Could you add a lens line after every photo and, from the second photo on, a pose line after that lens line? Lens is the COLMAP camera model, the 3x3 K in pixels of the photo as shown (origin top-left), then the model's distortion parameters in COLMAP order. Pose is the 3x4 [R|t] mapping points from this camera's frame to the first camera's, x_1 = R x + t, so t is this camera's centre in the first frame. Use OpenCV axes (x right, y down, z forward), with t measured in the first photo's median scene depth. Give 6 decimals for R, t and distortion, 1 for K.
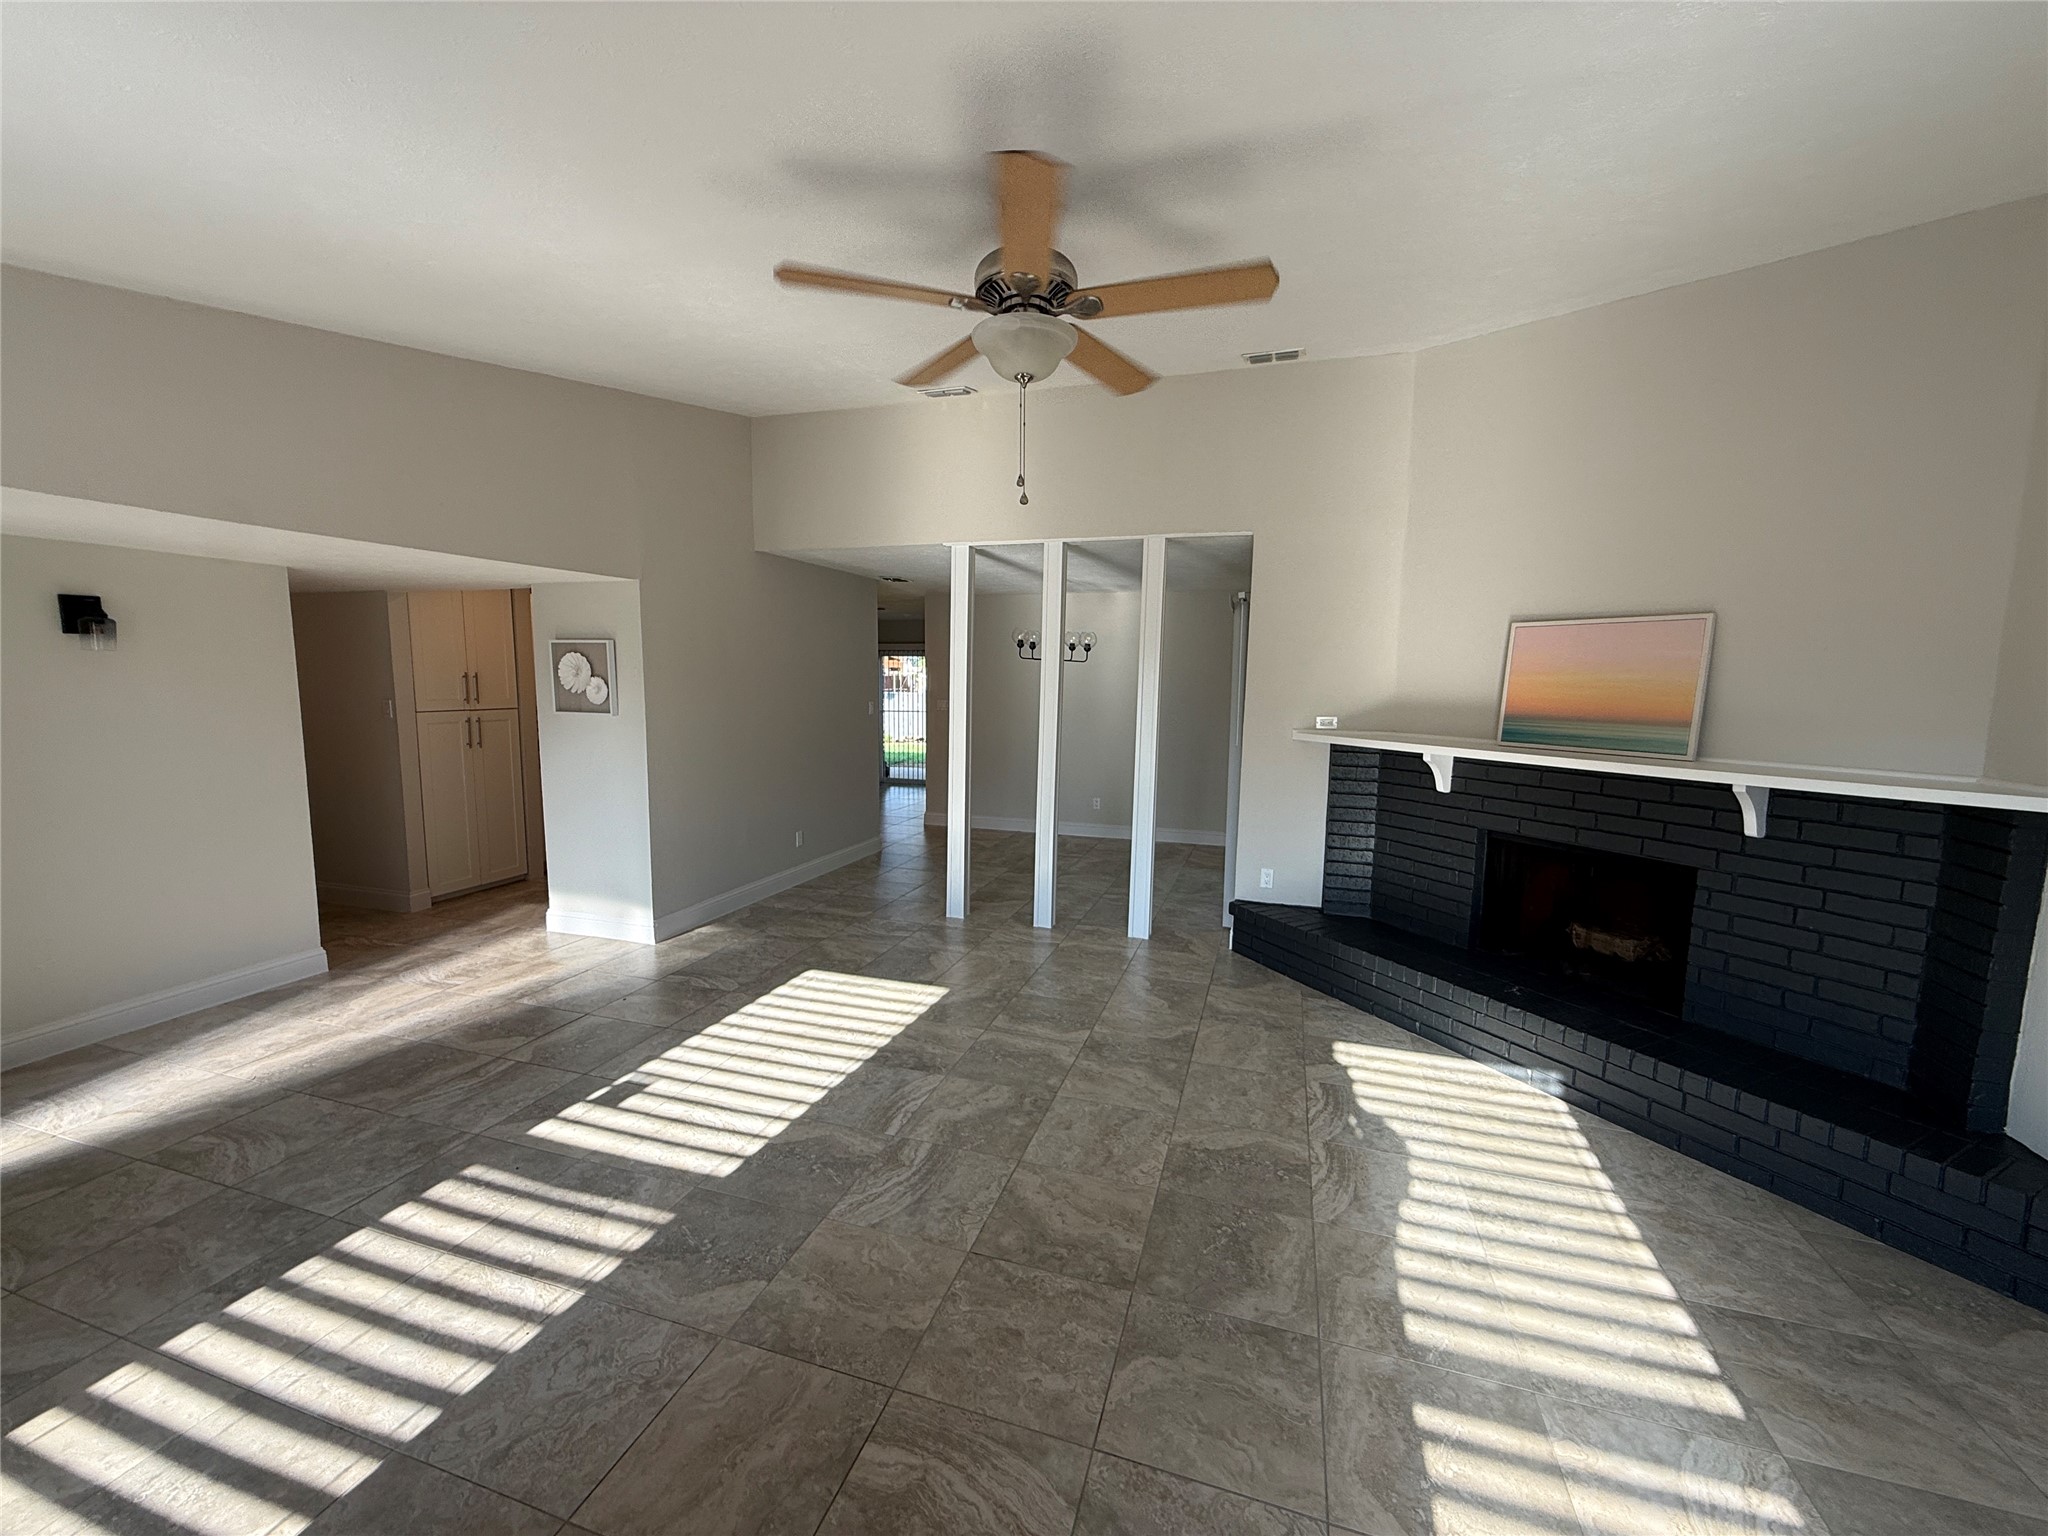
lens RADIAL K [[812.8, 0, 1019.9], [0, 812.8, 767.5], [0, 0, 1]] dist [-0.003183, 0.001029]
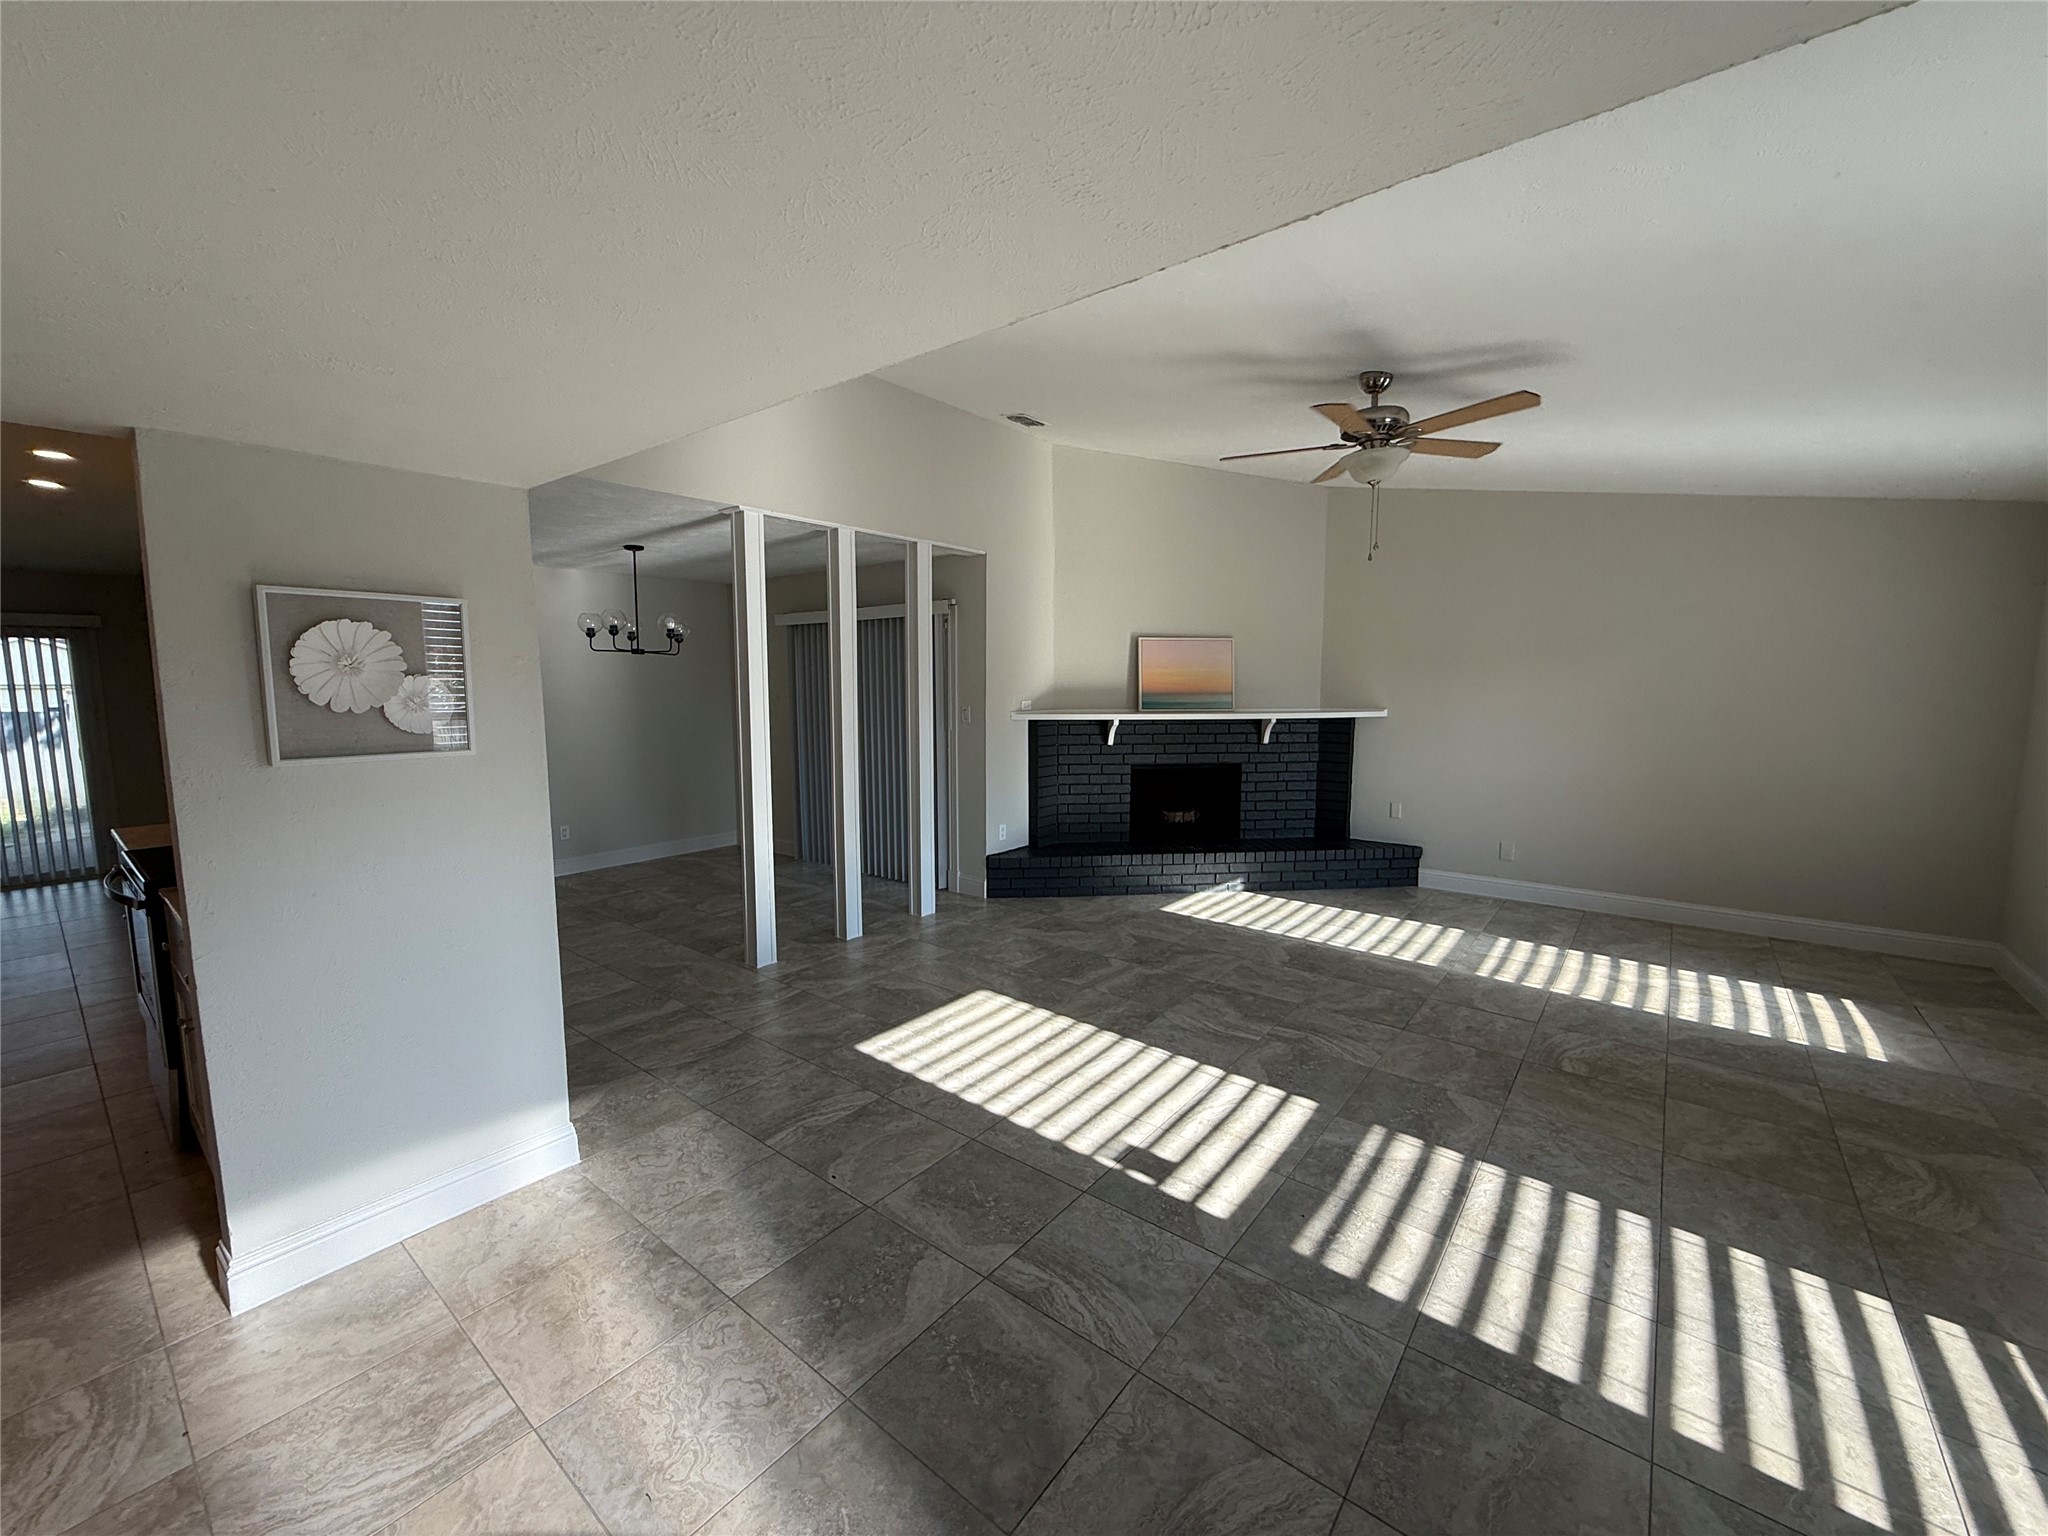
lens RADIAL K [[812.8, 0, 1015.5], [0, 812.8, 772.3], [0, 0, 1]] dist [-0.003183, 0.001029]
pose [[0.362522, -0.118486, 0.924413, -1.228378], [0.111549, 0.990271, 0.083182, -0.083935], [-0.925275, 0.072962, 0.372212, 0.752479]]
